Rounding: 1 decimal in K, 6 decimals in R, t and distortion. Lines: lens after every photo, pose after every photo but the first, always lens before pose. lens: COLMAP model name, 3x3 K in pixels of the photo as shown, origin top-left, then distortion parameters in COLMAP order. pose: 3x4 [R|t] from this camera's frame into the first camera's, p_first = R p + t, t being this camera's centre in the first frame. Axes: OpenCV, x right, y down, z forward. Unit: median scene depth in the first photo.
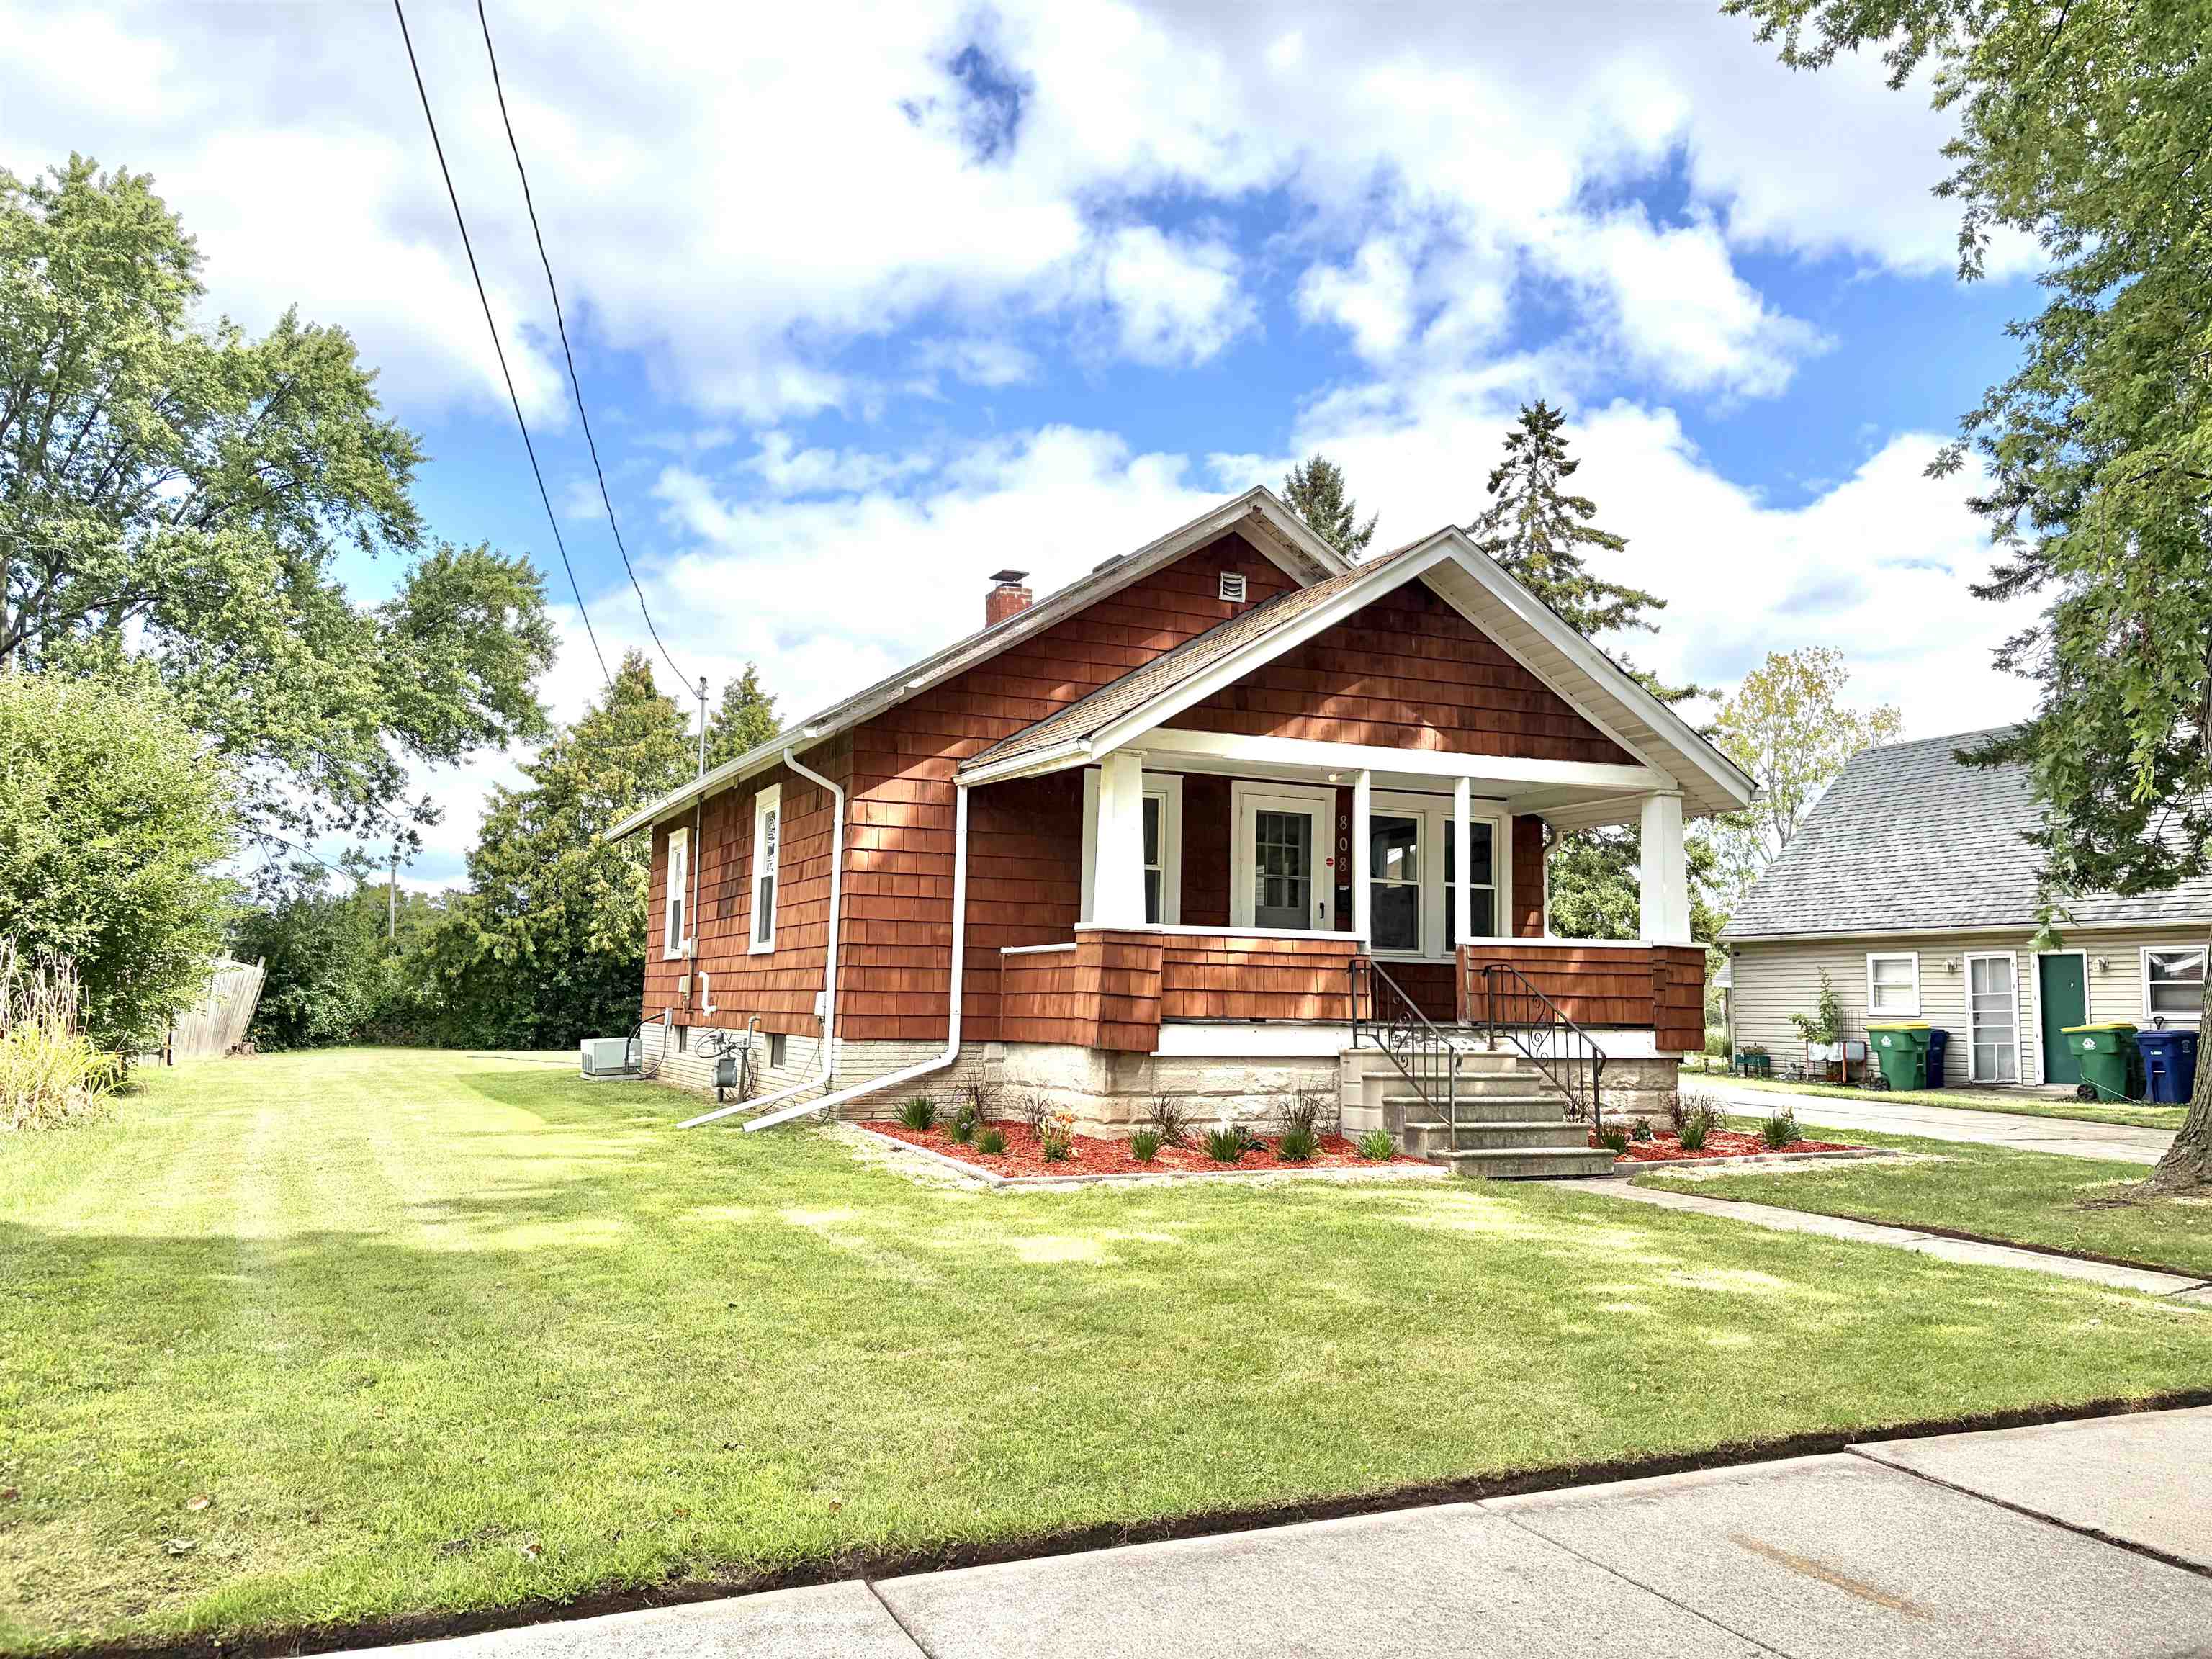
lens RADIAL K [[1682.6, 0, 1129.6], [0, 1682.6, 827.6], [0, 0, 1]] dist [0.041461, -0.046776]
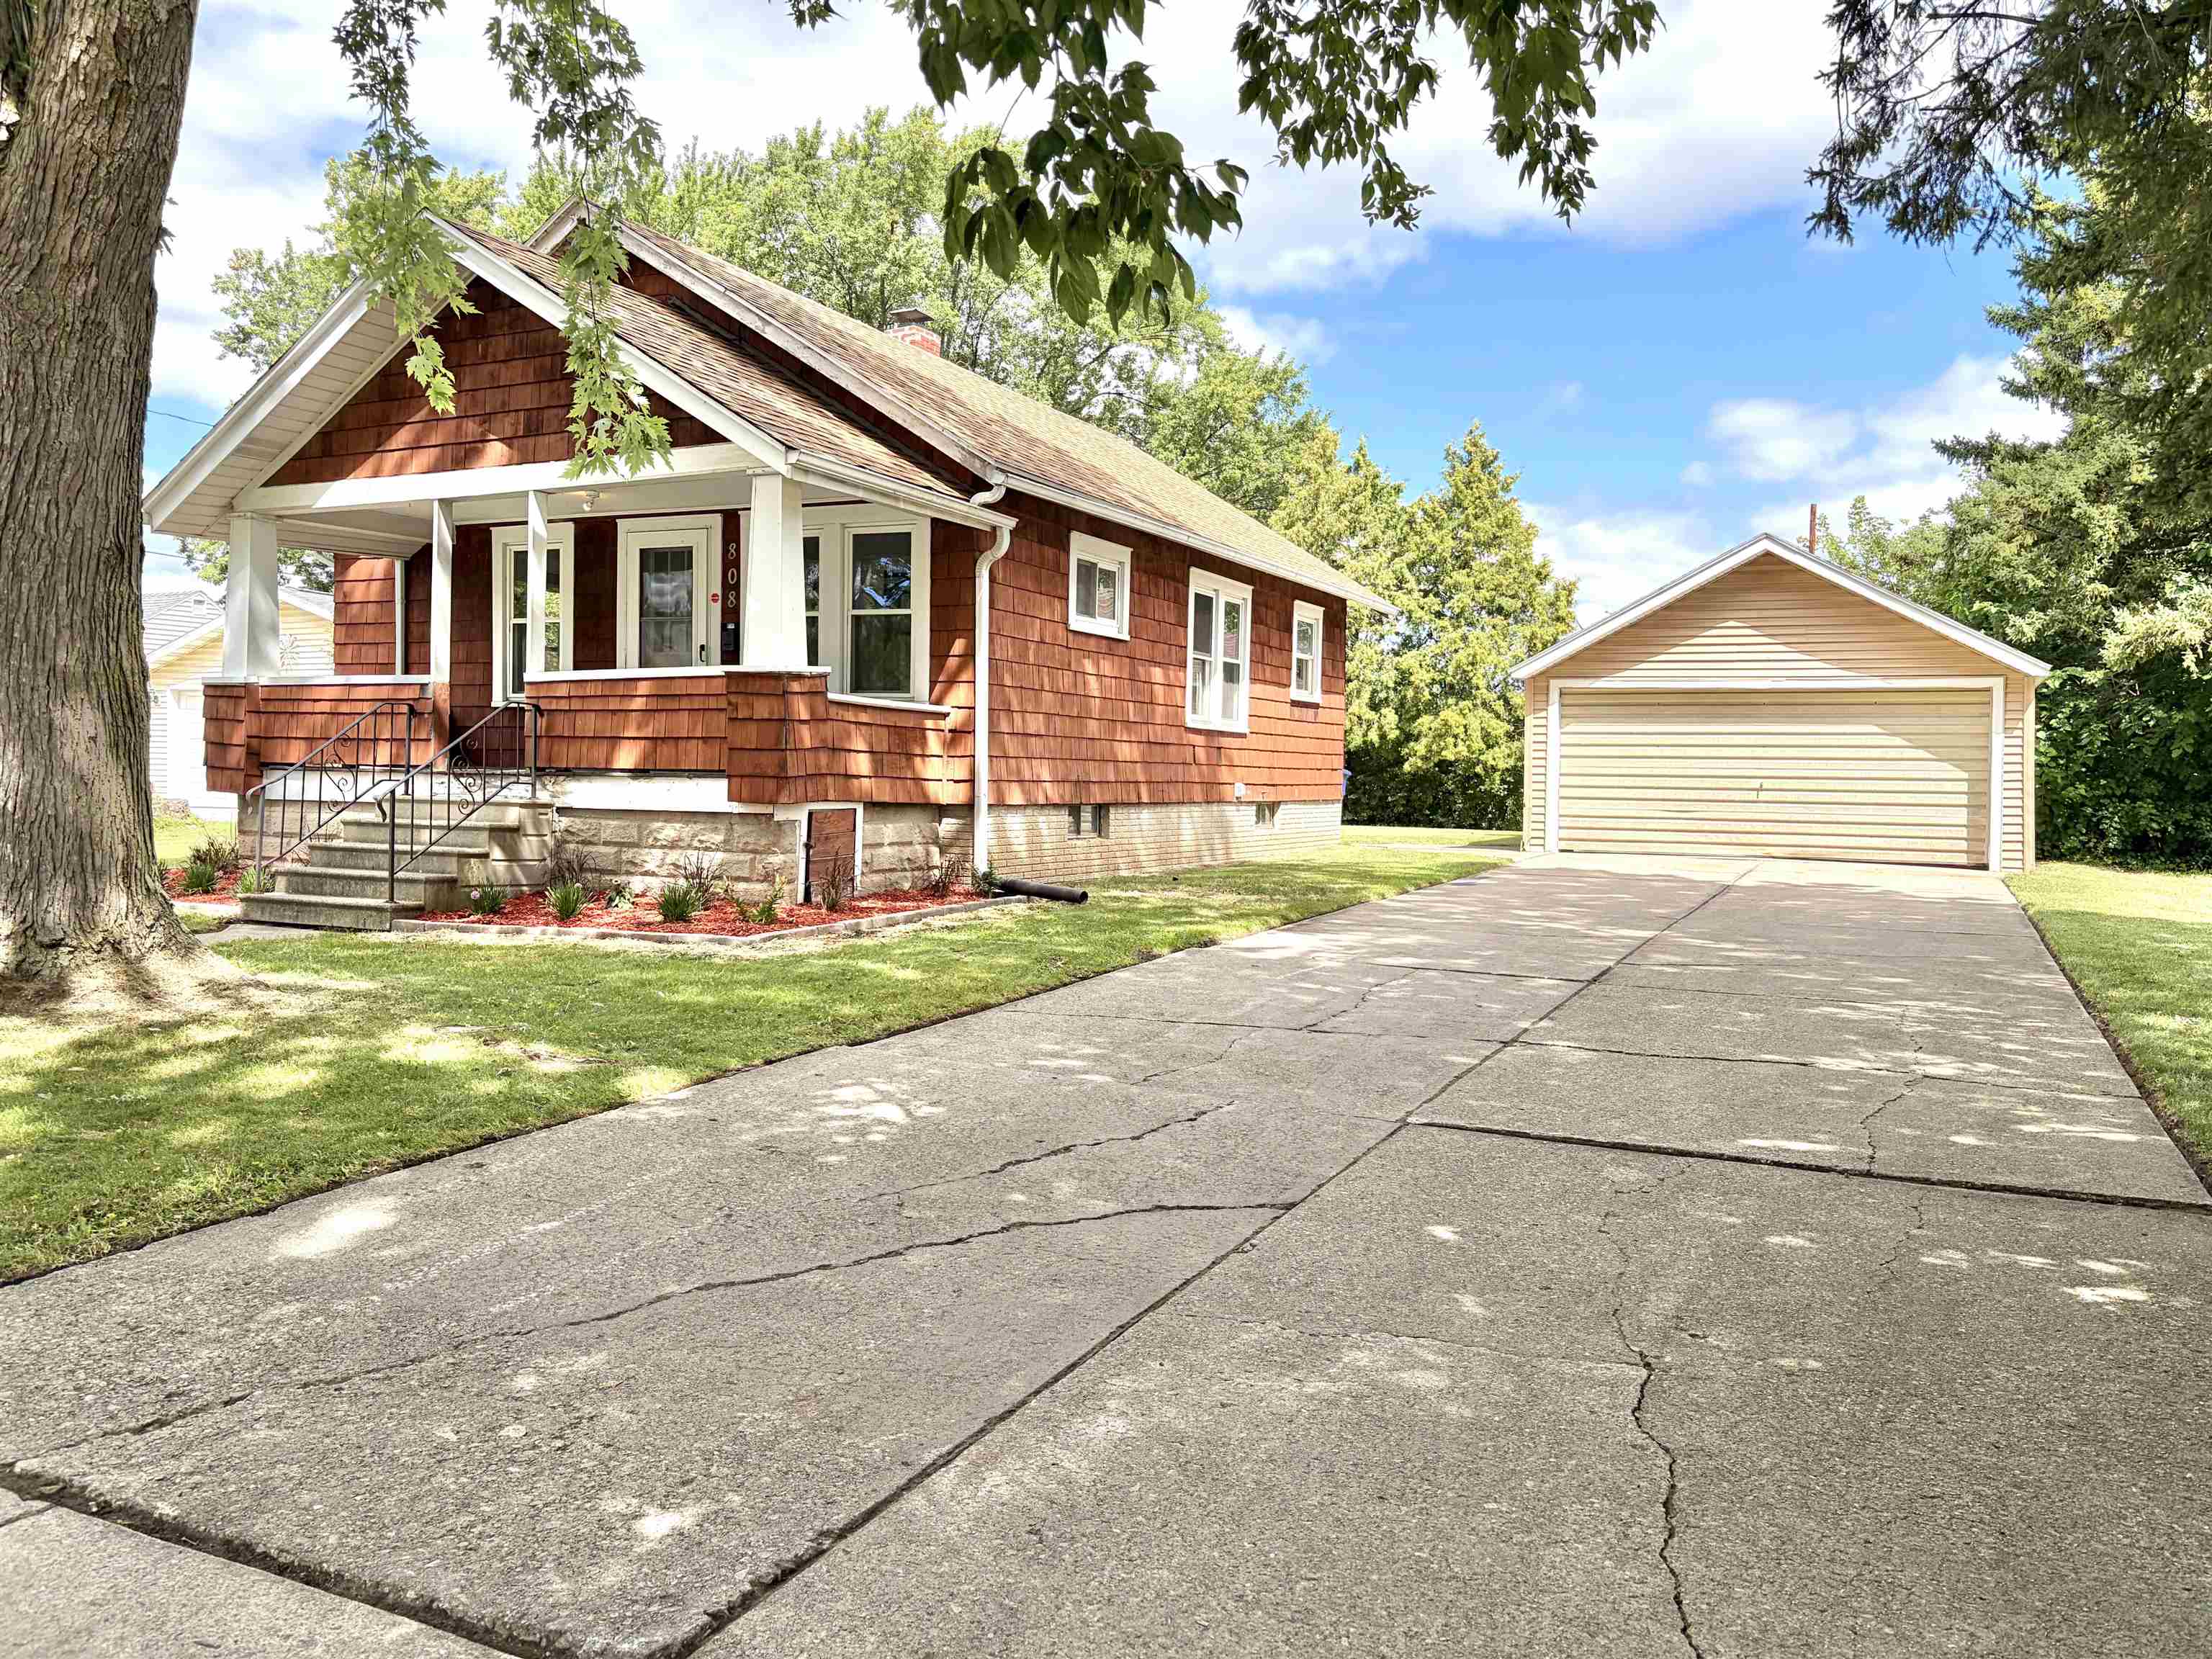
lens RADIAL K [[1682.6, 0, 1109.5], [0, 1682.6, 838.9], [0, 0, 1]] dist [0.041461, -0.046776]
pose [[0.642476, 0.021969, -0.765991, 1.059483], [0.075095, 0.992973, 0.091465, 0.091062], [0.762618, -0.116286, 0.636311, 0.638245]]
